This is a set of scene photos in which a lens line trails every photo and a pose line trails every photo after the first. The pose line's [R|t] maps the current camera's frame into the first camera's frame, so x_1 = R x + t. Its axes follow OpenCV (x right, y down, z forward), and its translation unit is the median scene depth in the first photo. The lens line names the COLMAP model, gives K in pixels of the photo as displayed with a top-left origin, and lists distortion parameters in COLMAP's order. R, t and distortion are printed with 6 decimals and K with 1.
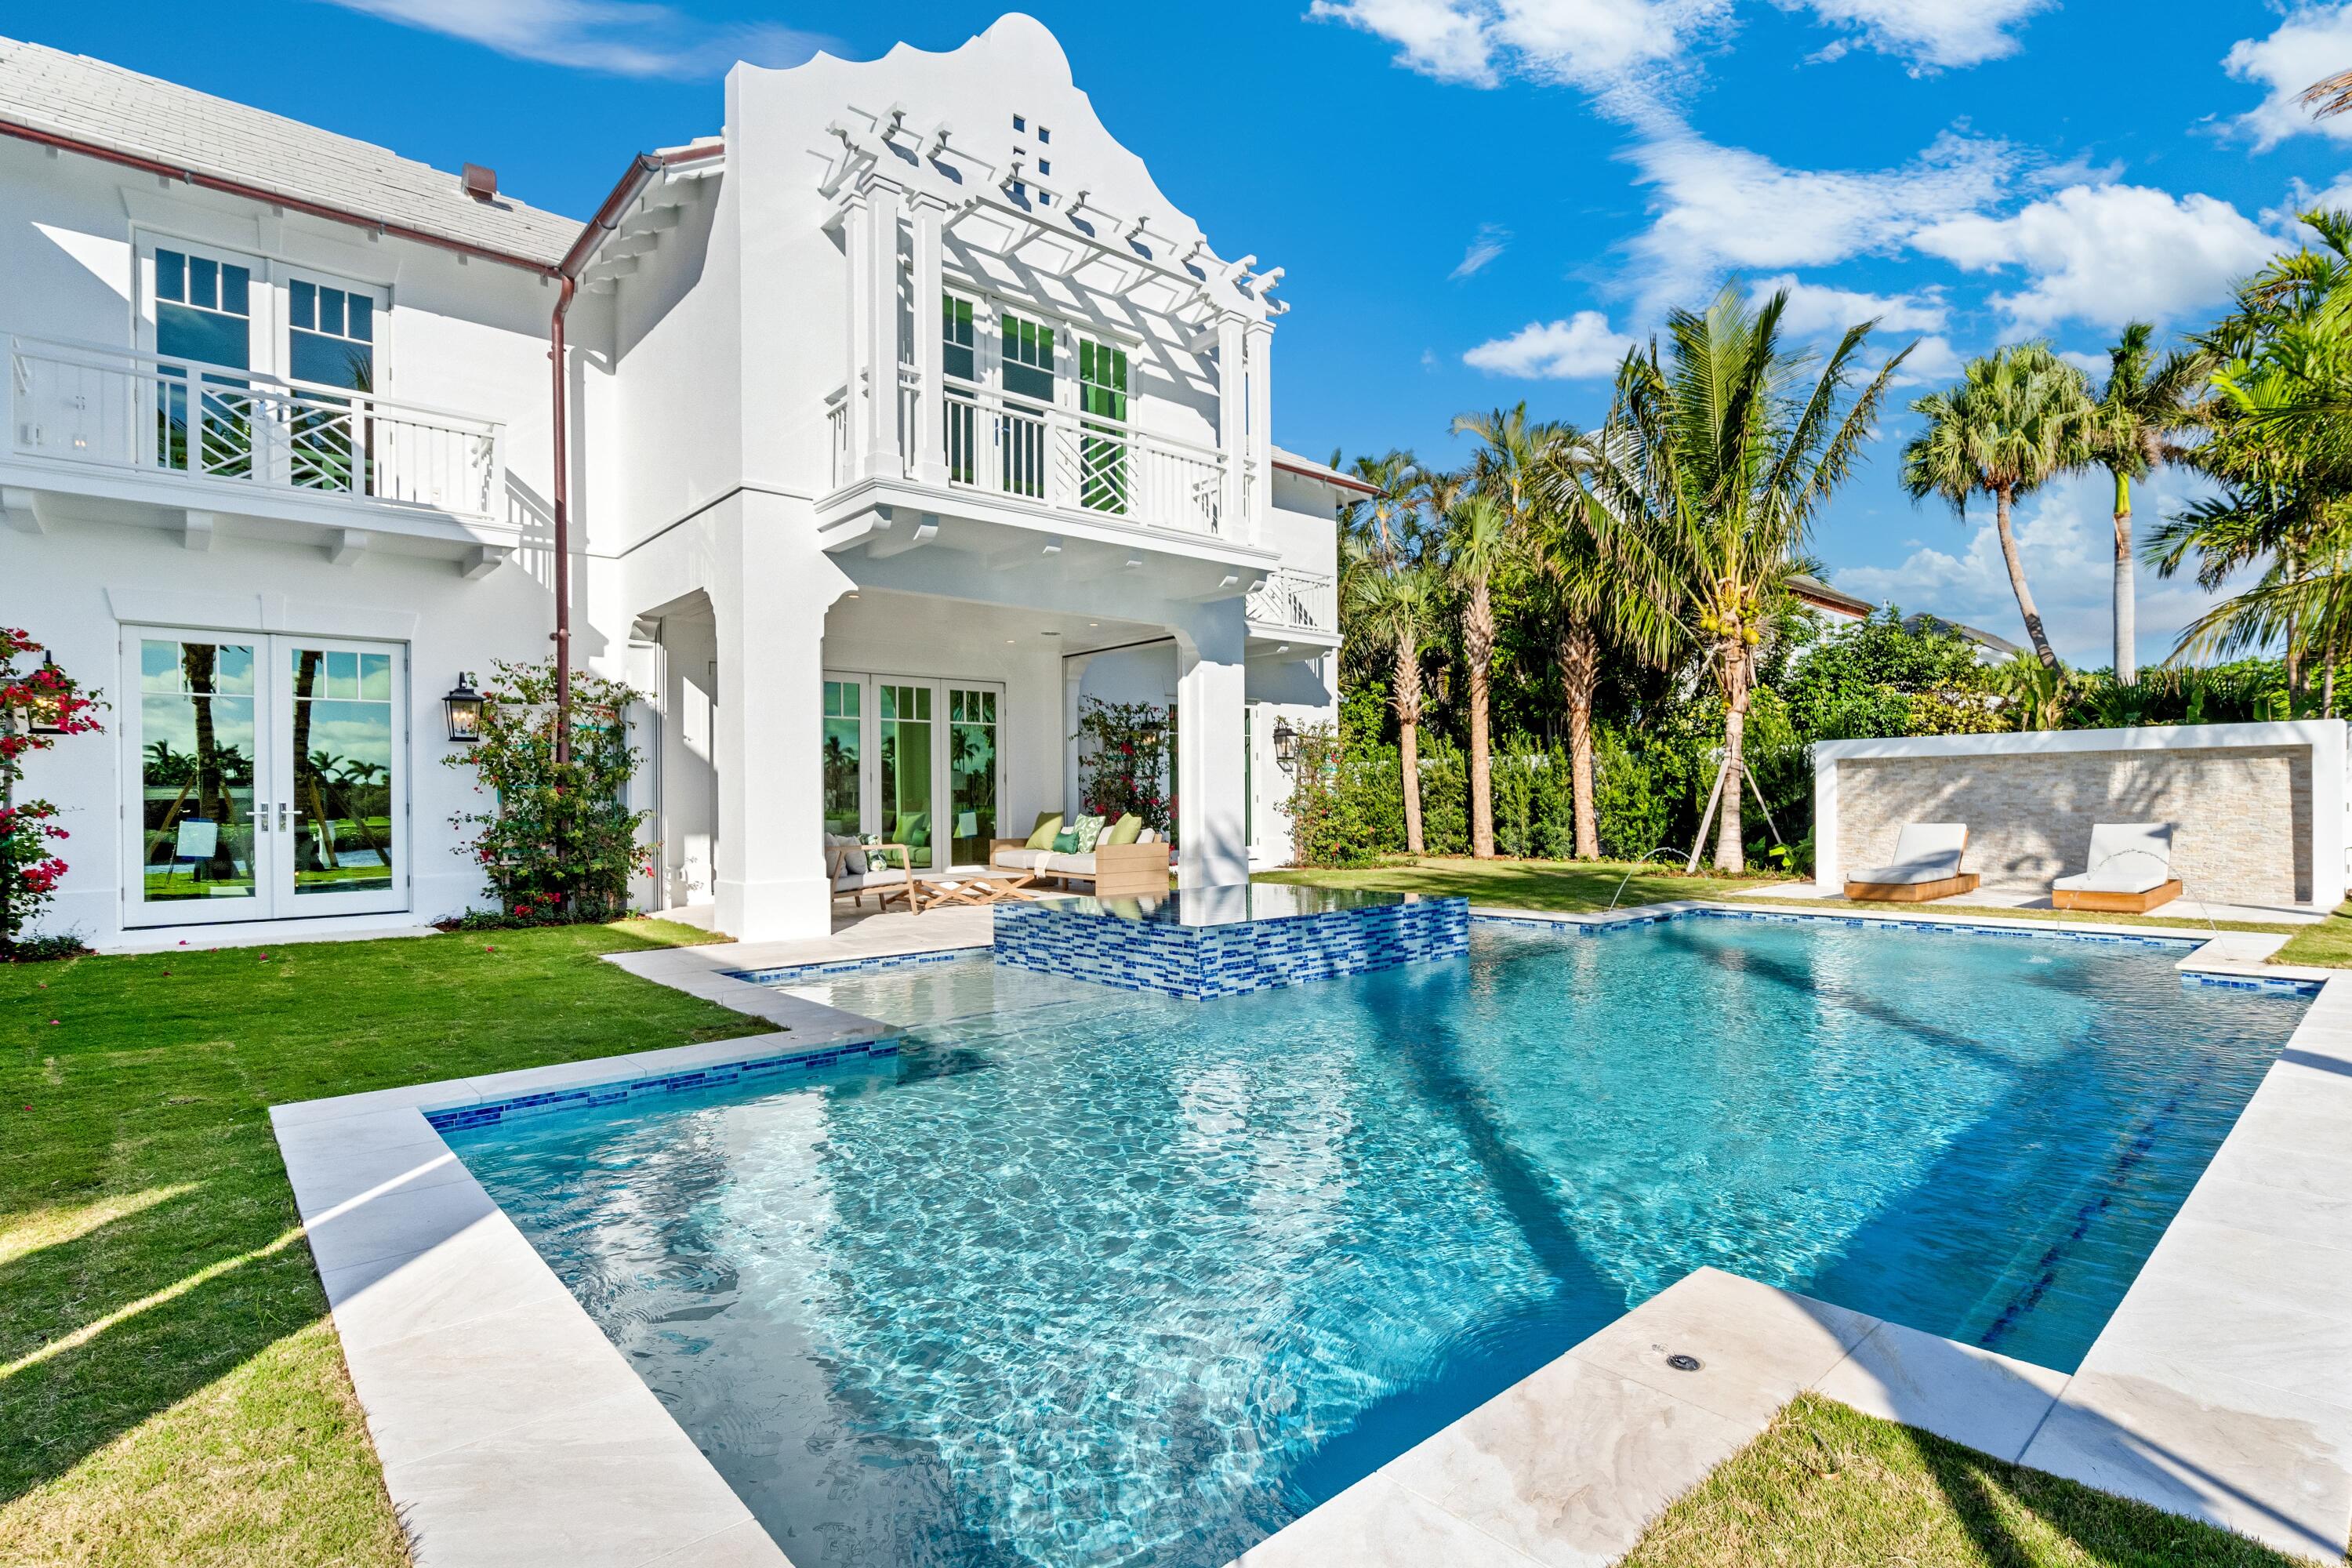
lens RADIAL K [[1262.6, 0, 1177.5], [0, 1262.6, 800.8], [0, 0, 1]] dist [0.004285, 0.000735]
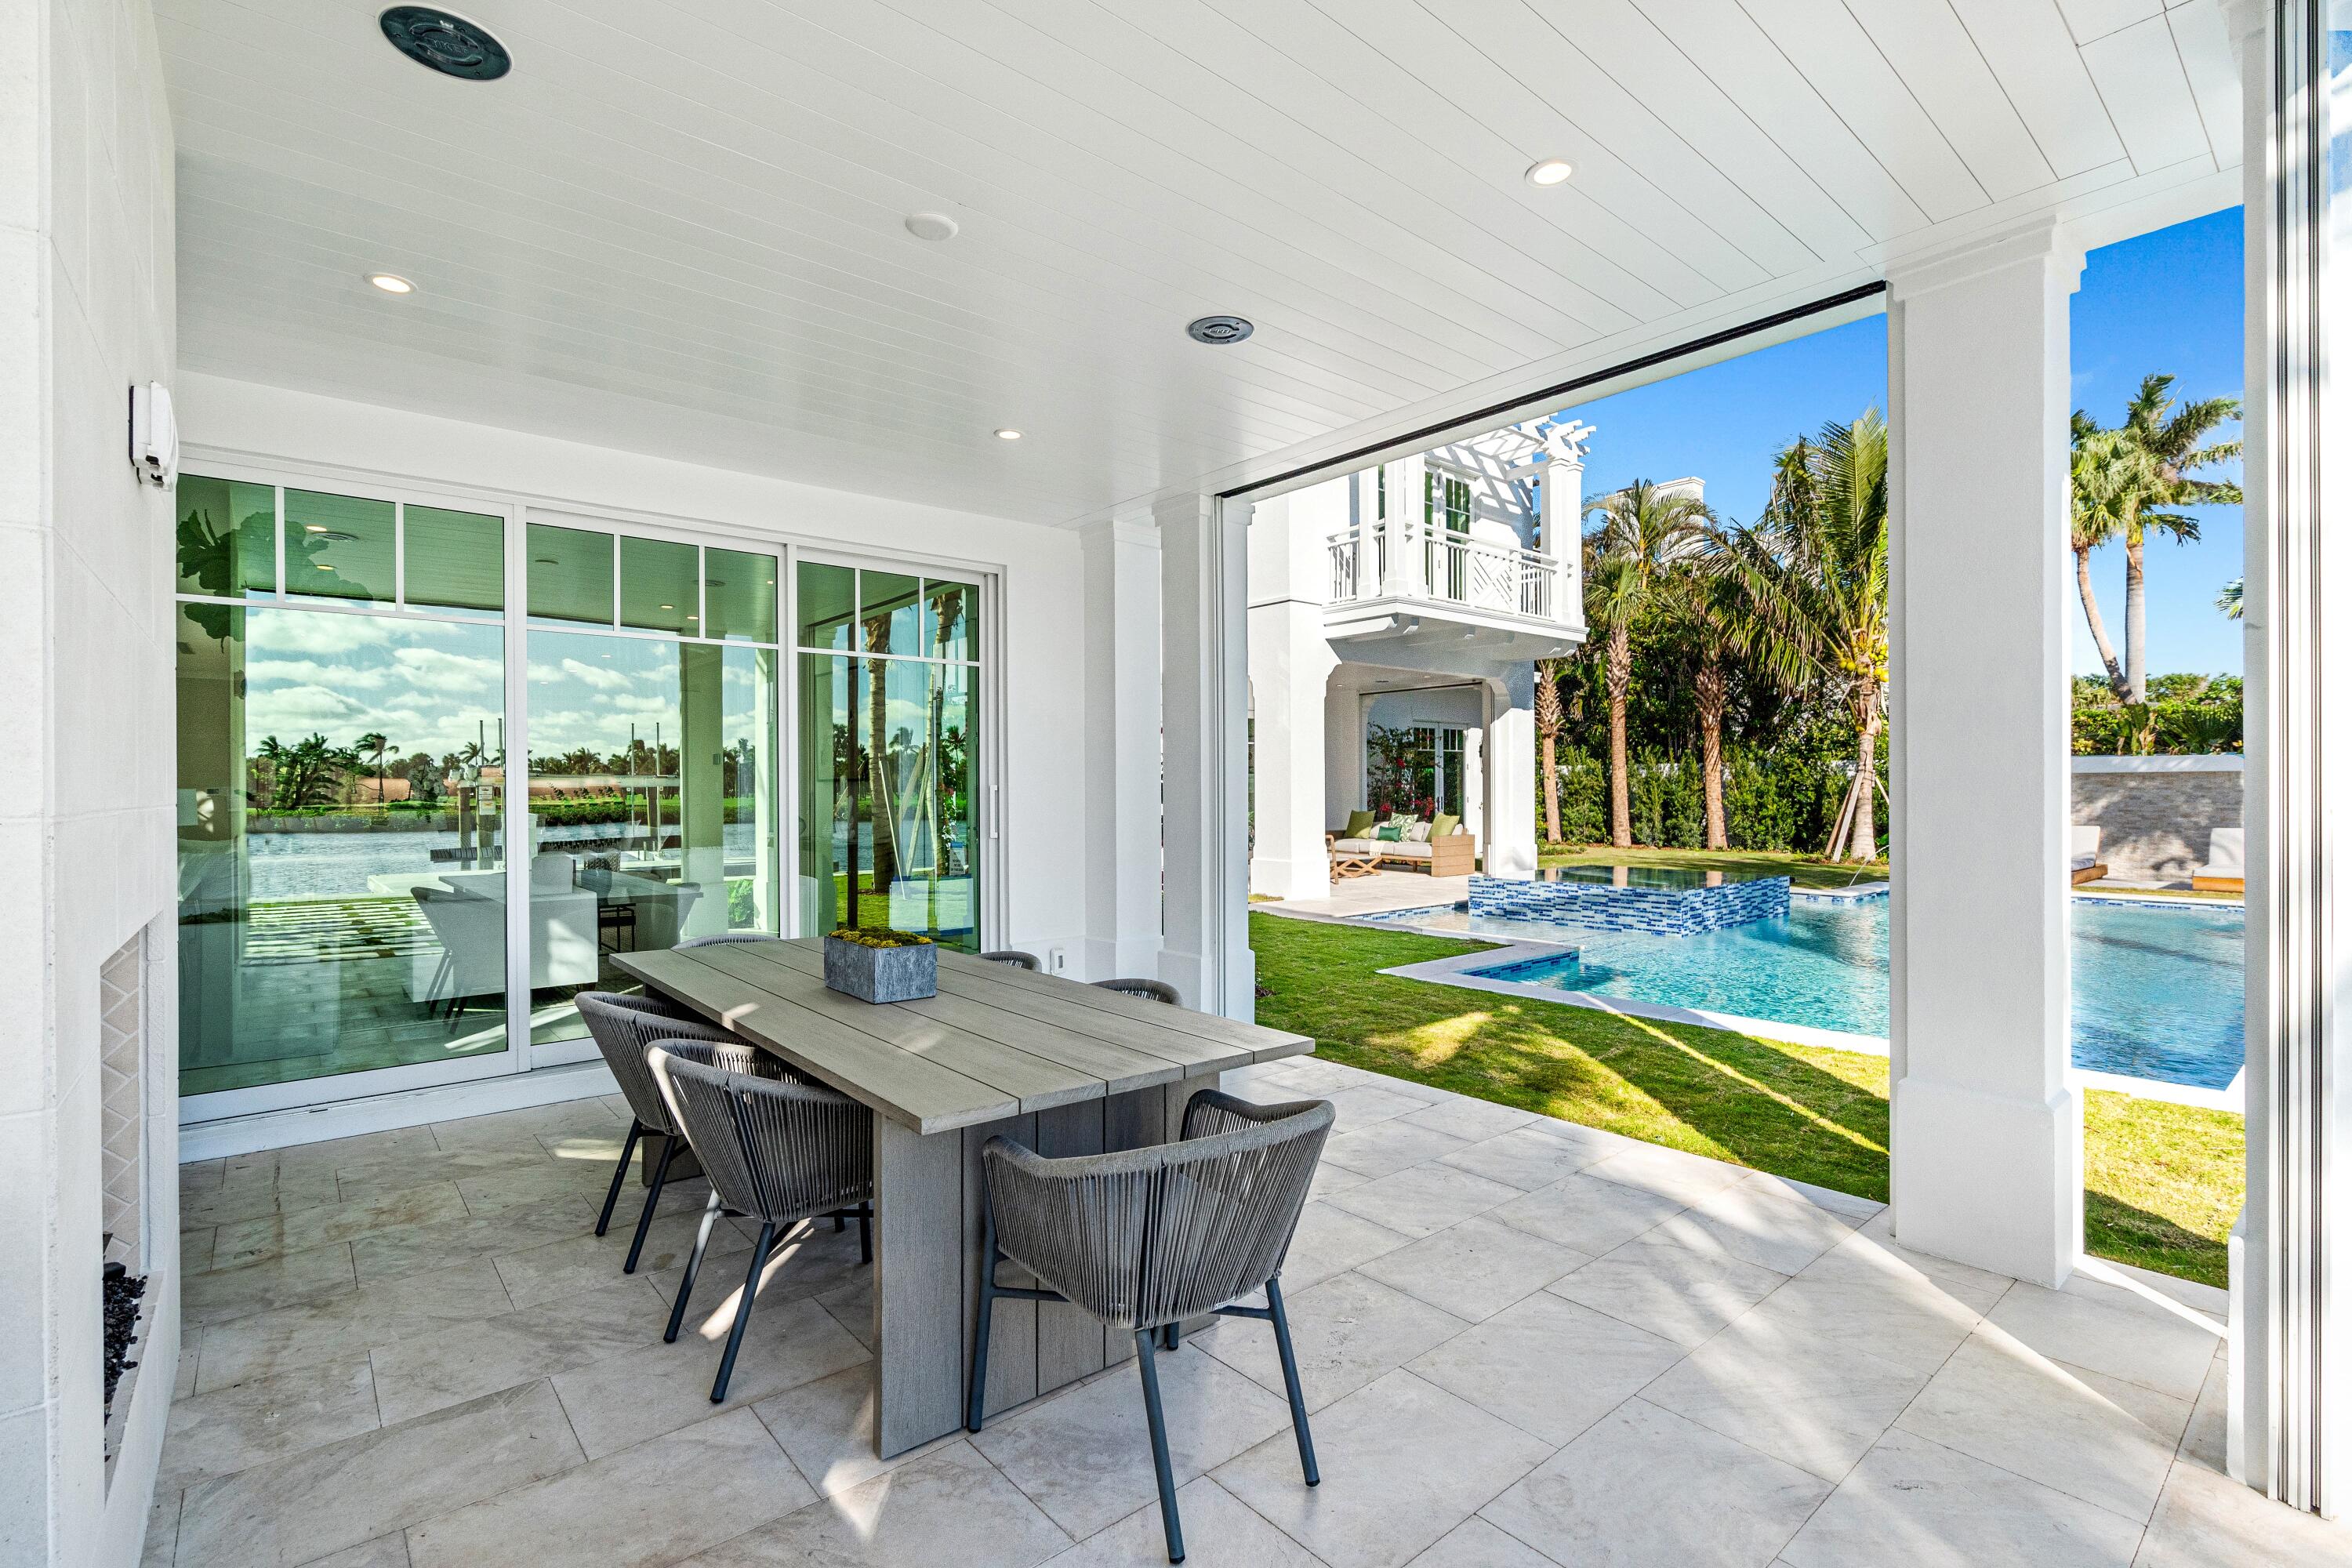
lens RADIAL K [[1051.1, 0, 1176.0], [0, 1051.1, 784.0], [0, 0, 1]] dist [-0.000539, -0.000035]
pose [[0.995106, 0.009402, -0.098361, -0.115509], [-0.010245, 0.999915, -0.008074, -0.004454], [0.098276, 0.009042, 0.995118, -0.091369]]
